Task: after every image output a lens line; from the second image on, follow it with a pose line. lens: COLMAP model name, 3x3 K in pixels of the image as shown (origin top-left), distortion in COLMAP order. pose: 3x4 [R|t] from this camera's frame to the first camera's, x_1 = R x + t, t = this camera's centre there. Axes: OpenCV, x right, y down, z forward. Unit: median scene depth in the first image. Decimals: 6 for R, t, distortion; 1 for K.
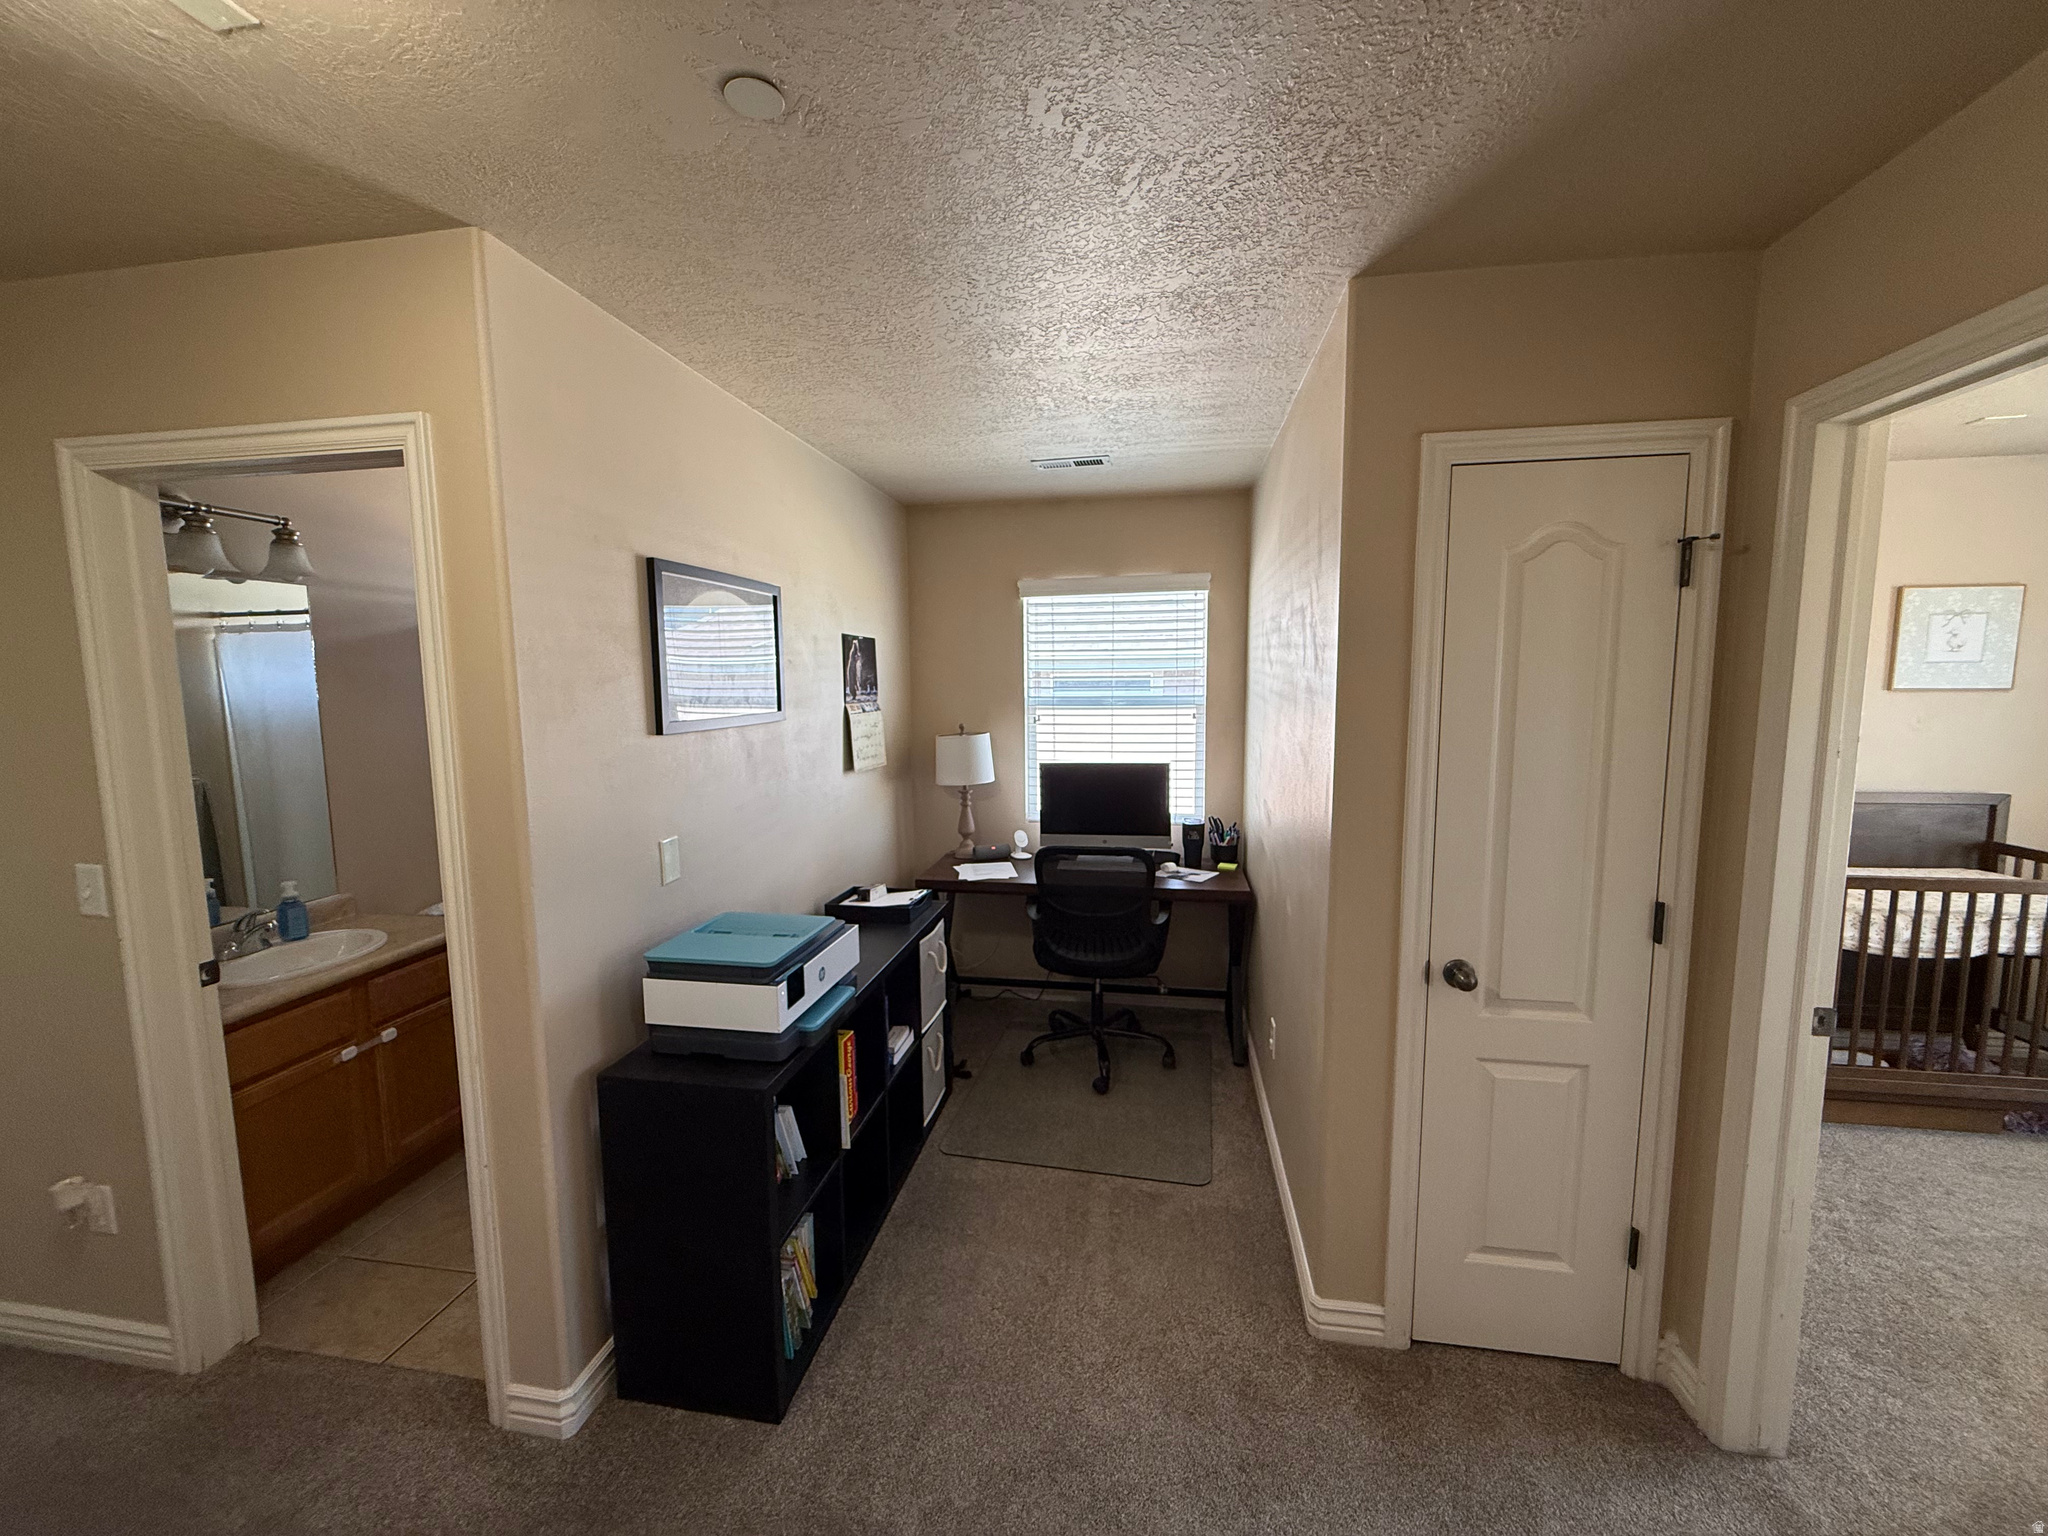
lens RADIAL K [[821.1, 0, 1021.1], [0, 821.1, 757.7], [0, 0, 1]] dist [0.004309, 0.000588]
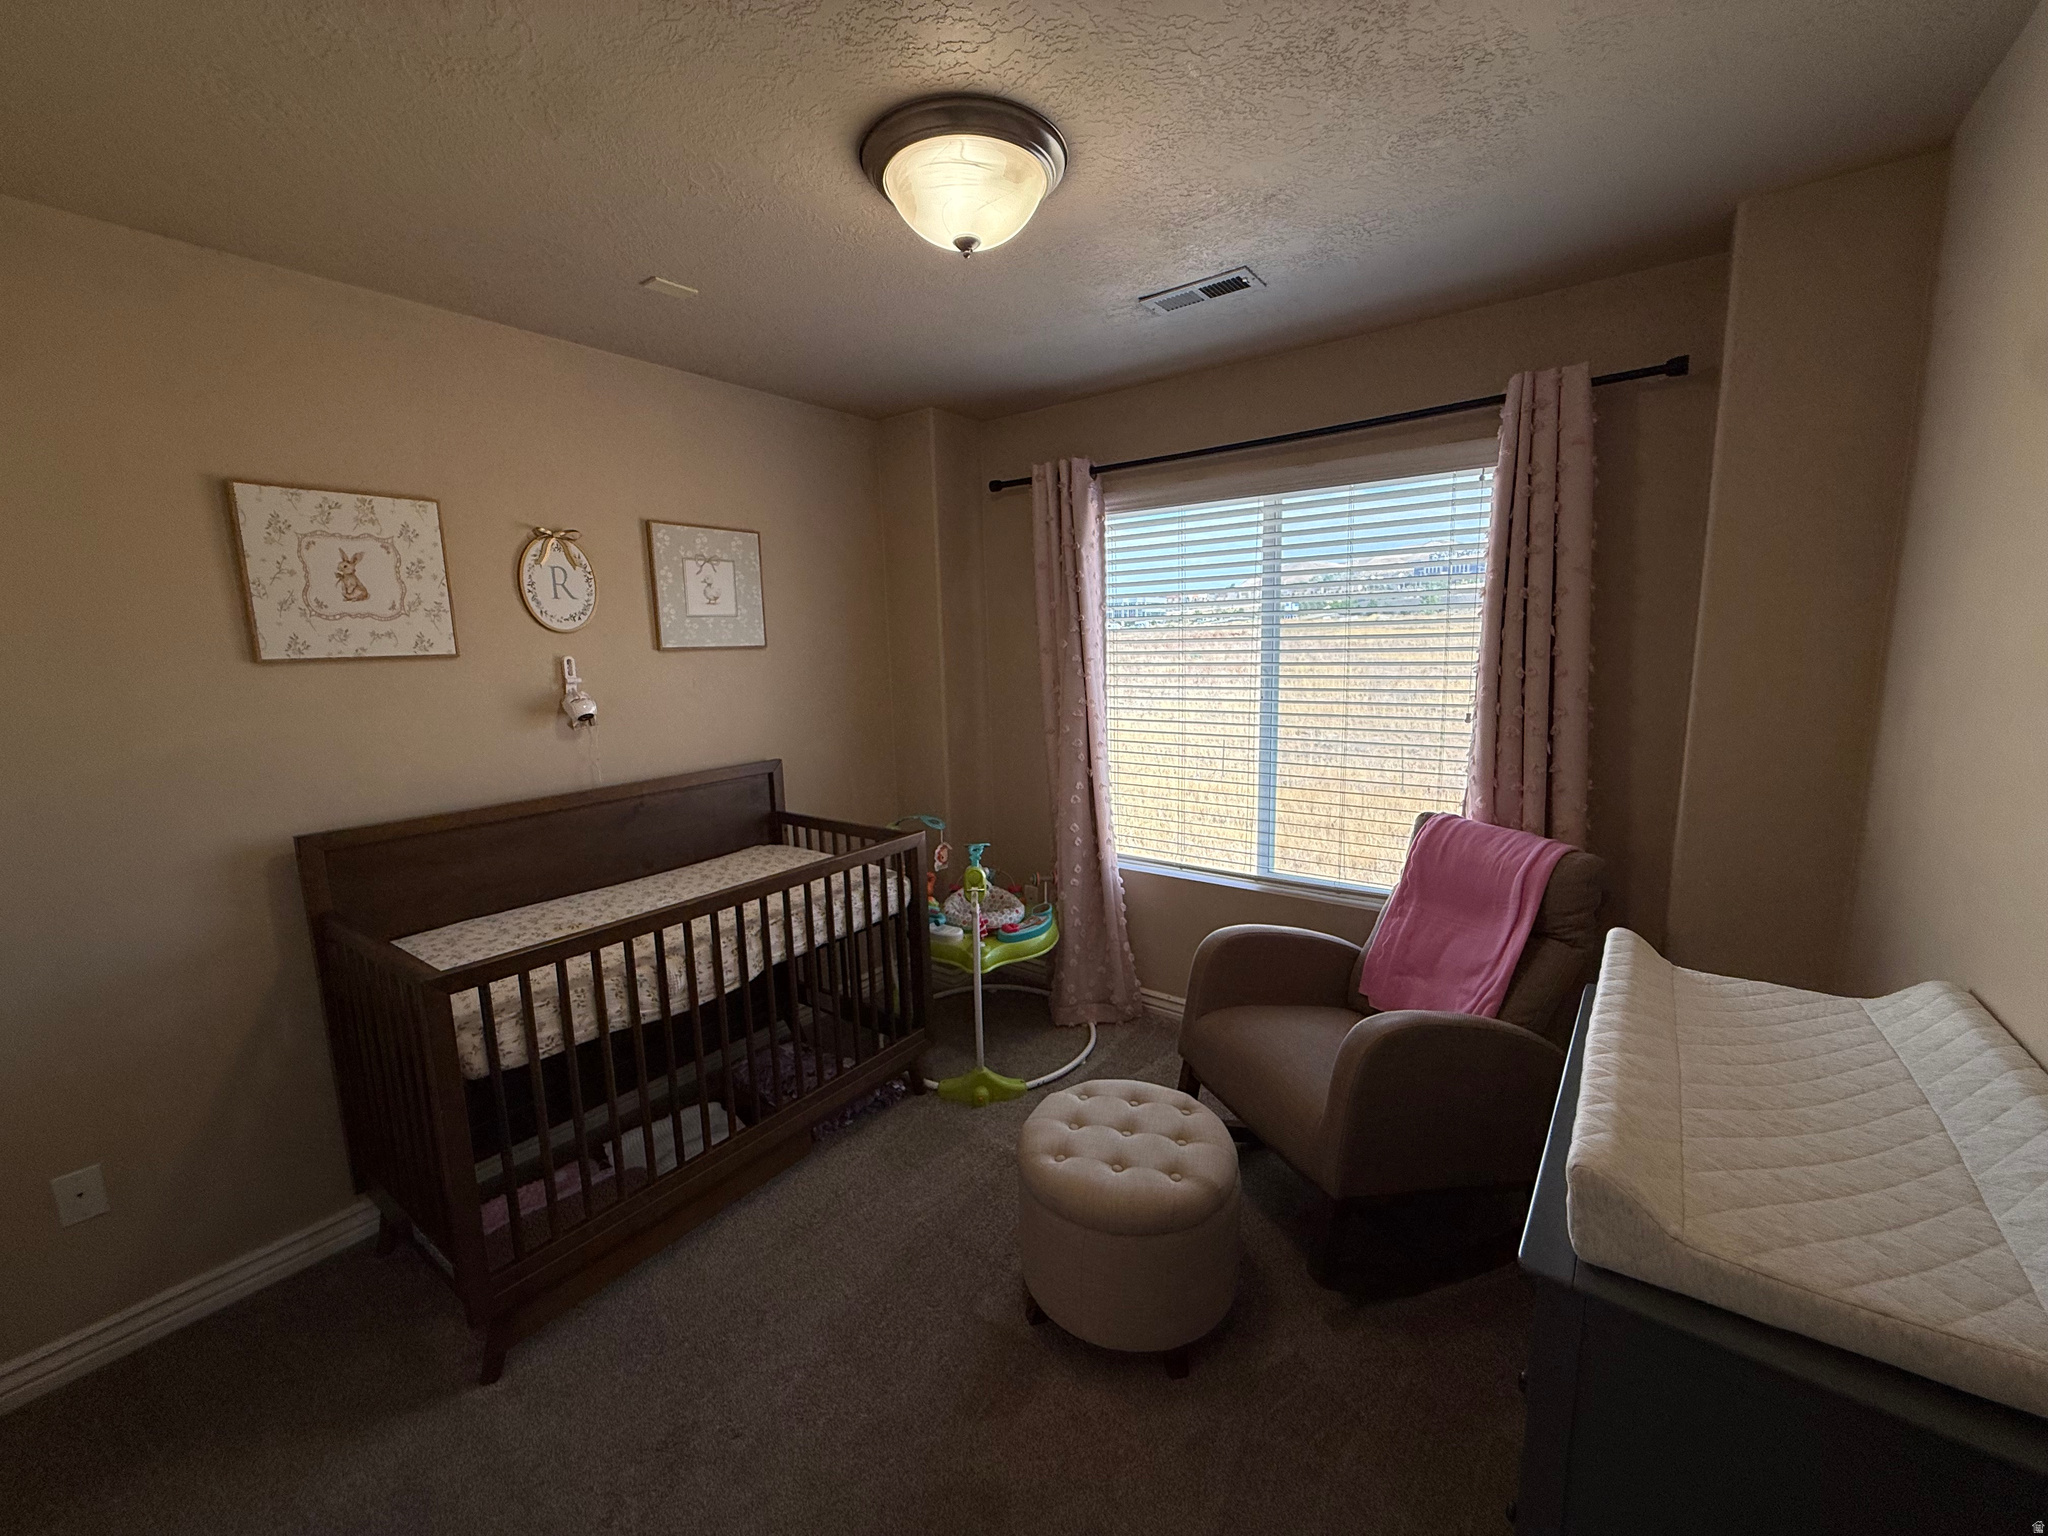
lens RADIAL K [[821.1, 0, 1027.8], [0, 821.1, 760.2], [0, 0, 1]] dist [0.004309, 0.000588]
pose [[0.455288, -0.137882, 0.879603, 0.507574], [0.114703, 0.988787, 0.095626, -0.011598], [-0.882925, 0.057355, 0.465998, 0.321810]]
